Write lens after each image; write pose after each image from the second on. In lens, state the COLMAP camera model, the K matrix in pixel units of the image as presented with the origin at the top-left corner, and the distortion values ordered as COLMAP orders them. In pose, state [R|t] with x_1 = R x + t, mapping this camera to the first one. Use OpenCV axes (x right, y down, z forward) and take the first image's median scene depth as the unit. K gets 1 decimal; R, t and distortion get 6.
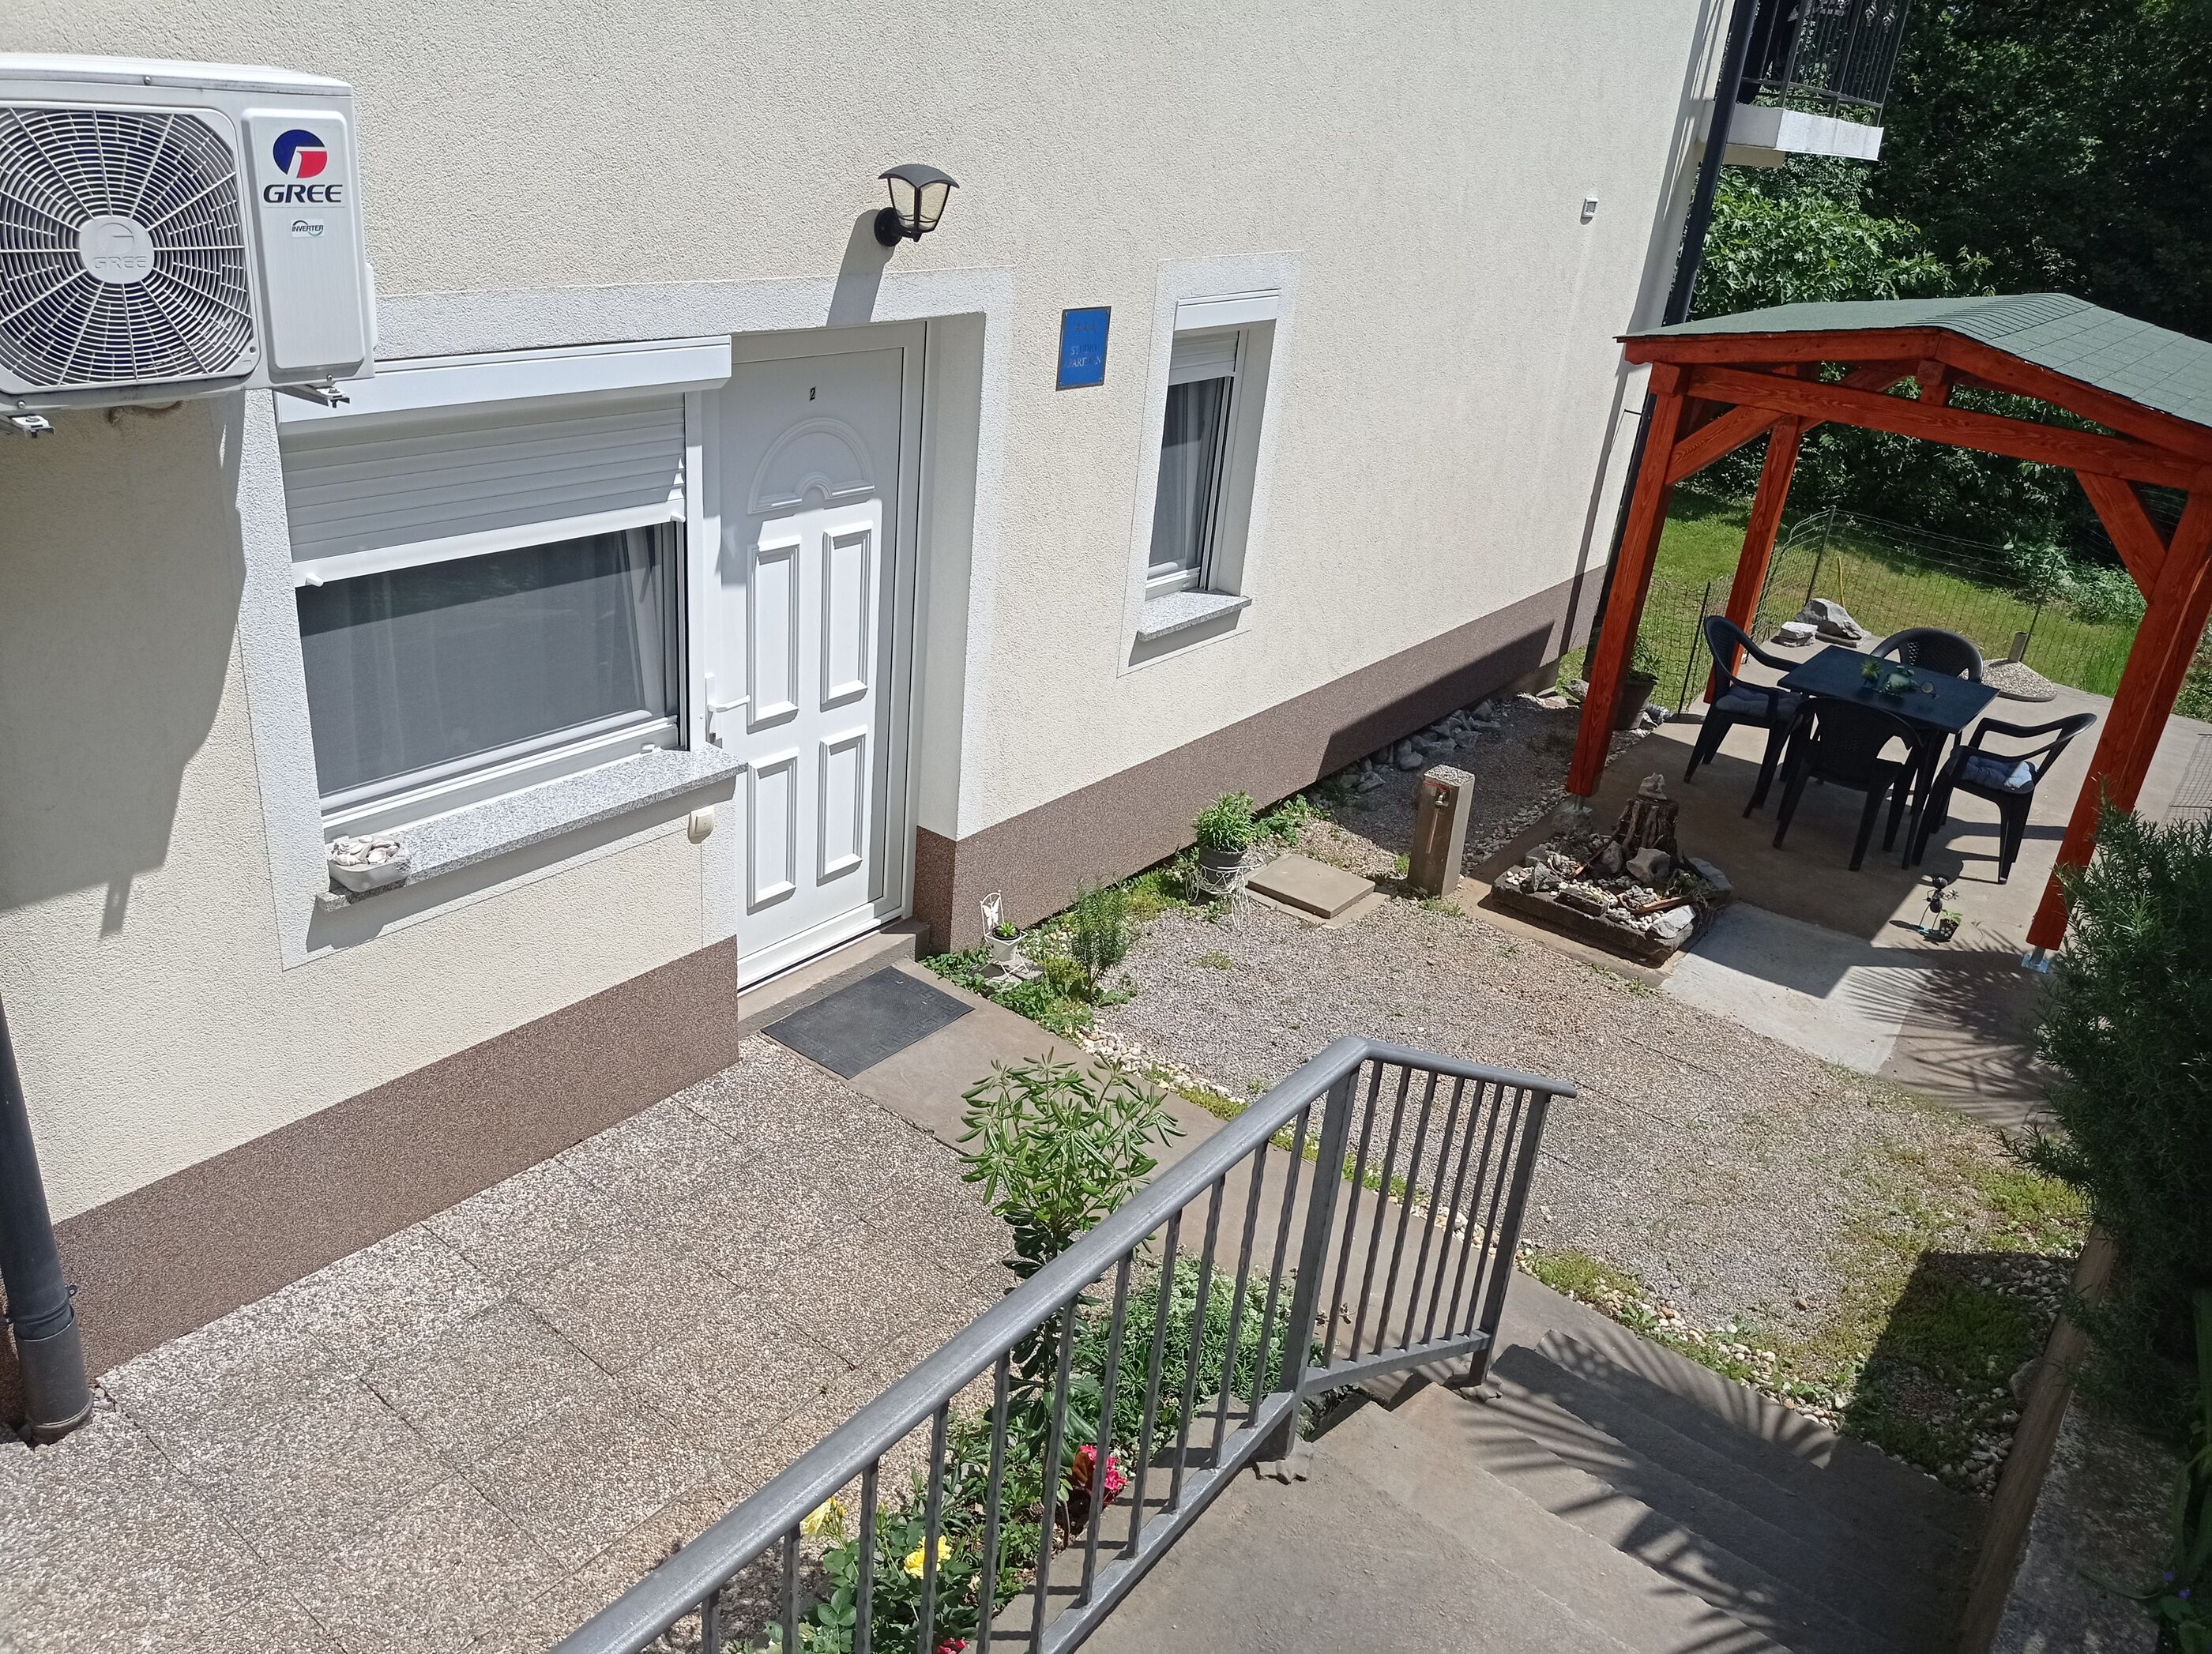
lens RADIAL K [[1655.3, 0, 1106.0], [0, 1655.3, 827.0], [0, 0, 1]] dist [0.103202, -0.174554]
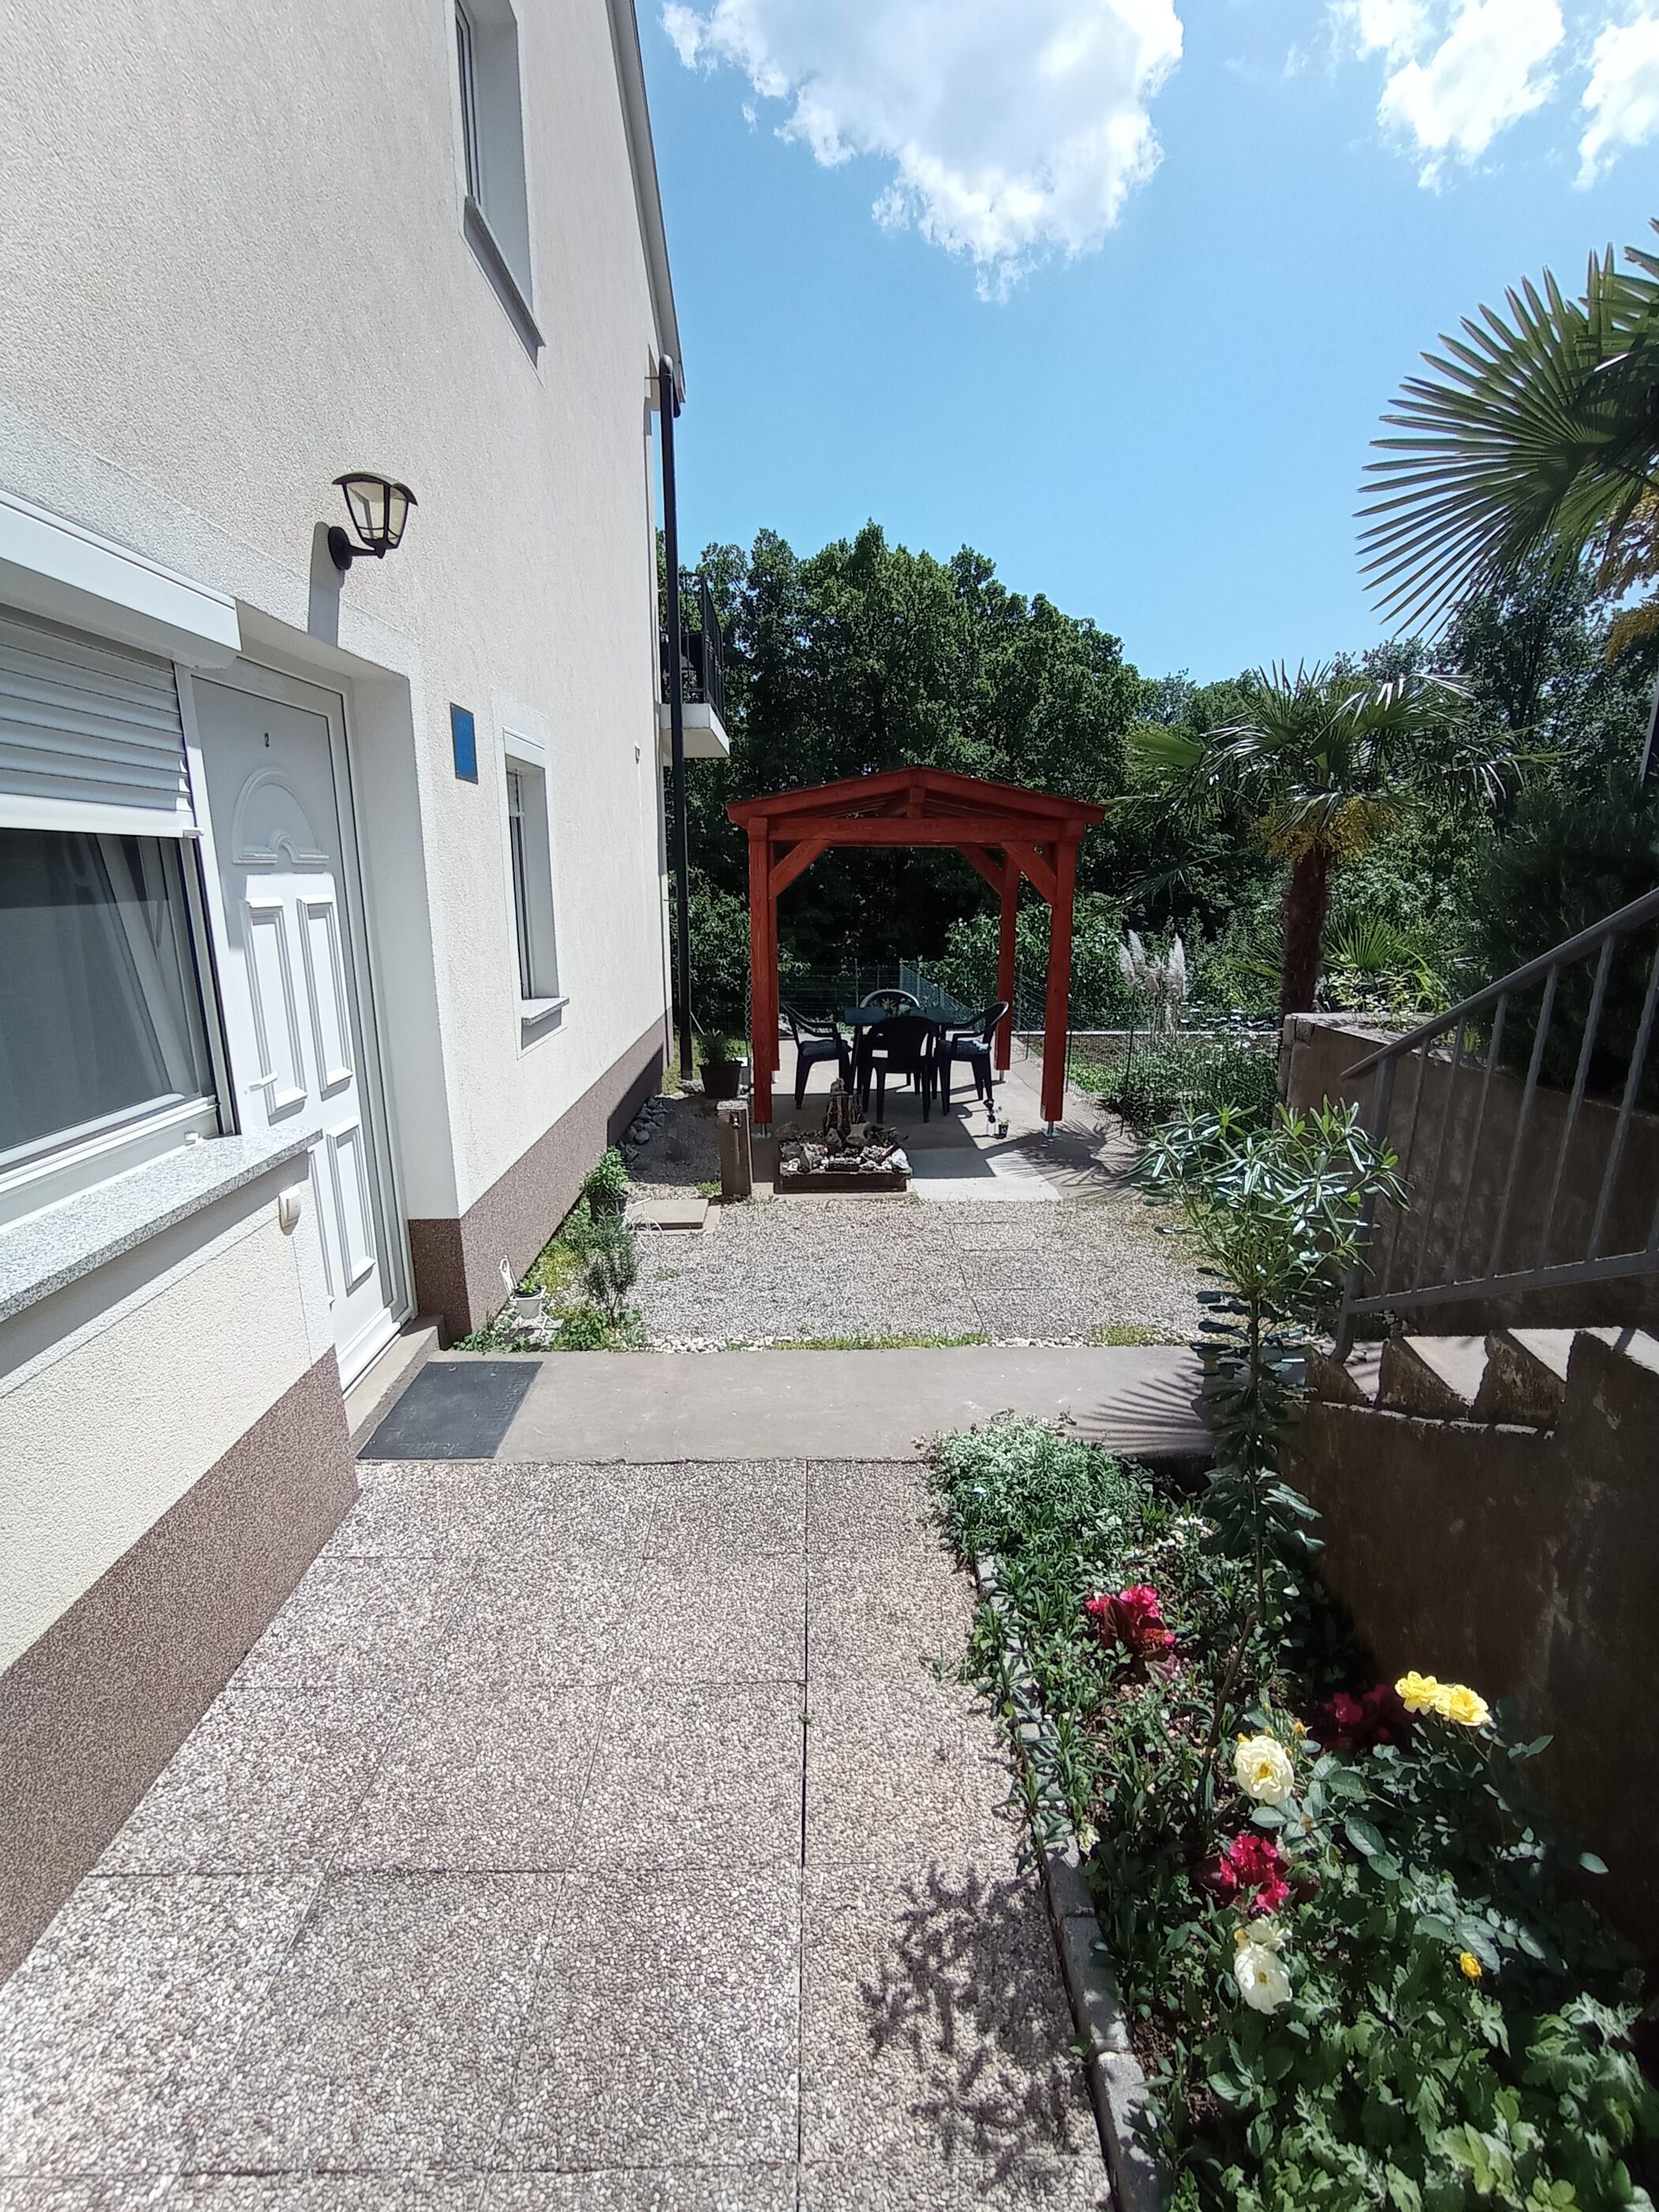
lens RADIAL K [[1010.2, 0, 843.6], [0, 1010.2, 1130.1], [0, 0, 1]] dist [-0.032397, 0.014599]
pose [[0.771019, -0.246628, 0.587115, -0.284949], [0.329244, 0.943558, -0.036017, 0.063564], [-0.545094, 0.221074, 0.808702, 0.398473]]
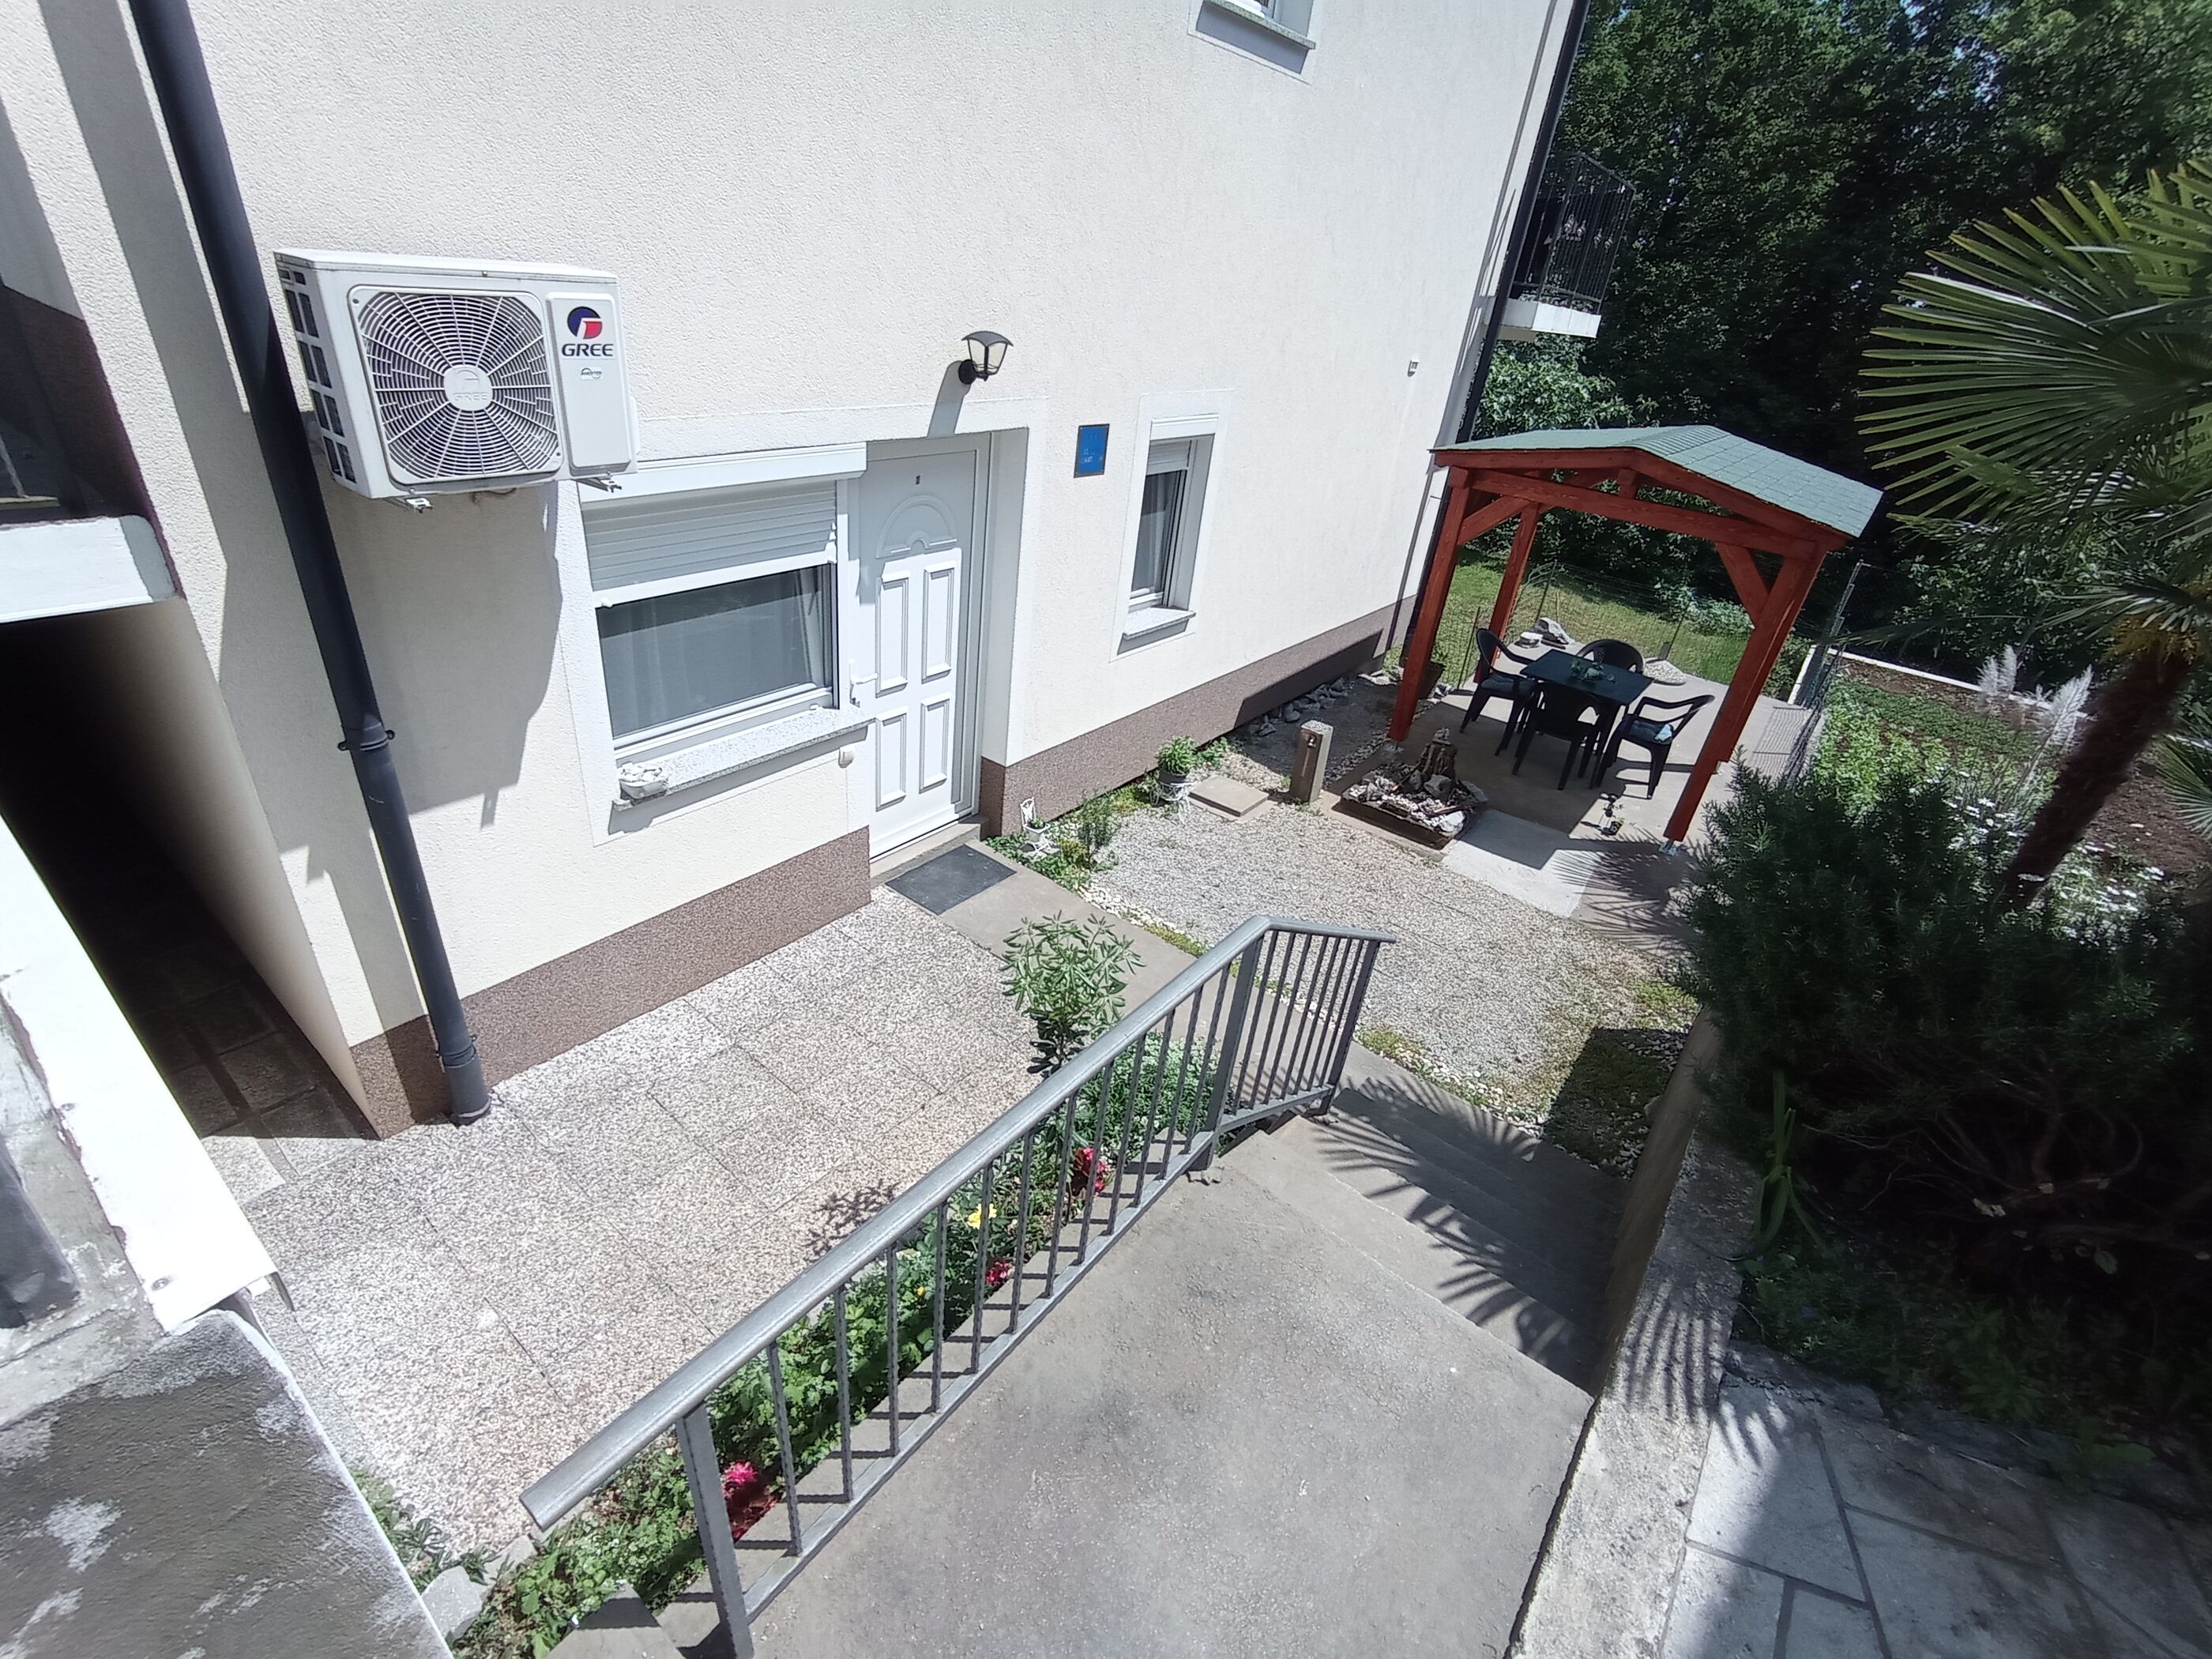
lens RADIAL K [[1008.5, 0, 1077.0], [0, 1008.5, 844.5], [0, 0, 1]] dist [-0.059713, 0.040582]
pose [[0.999634, 0.016269, -0.021624, -0.000769], [-0.014113, 0.995244, 0.096385, -0.011888], [0.023089, -0.096045, 0.995109, 0.037970]]
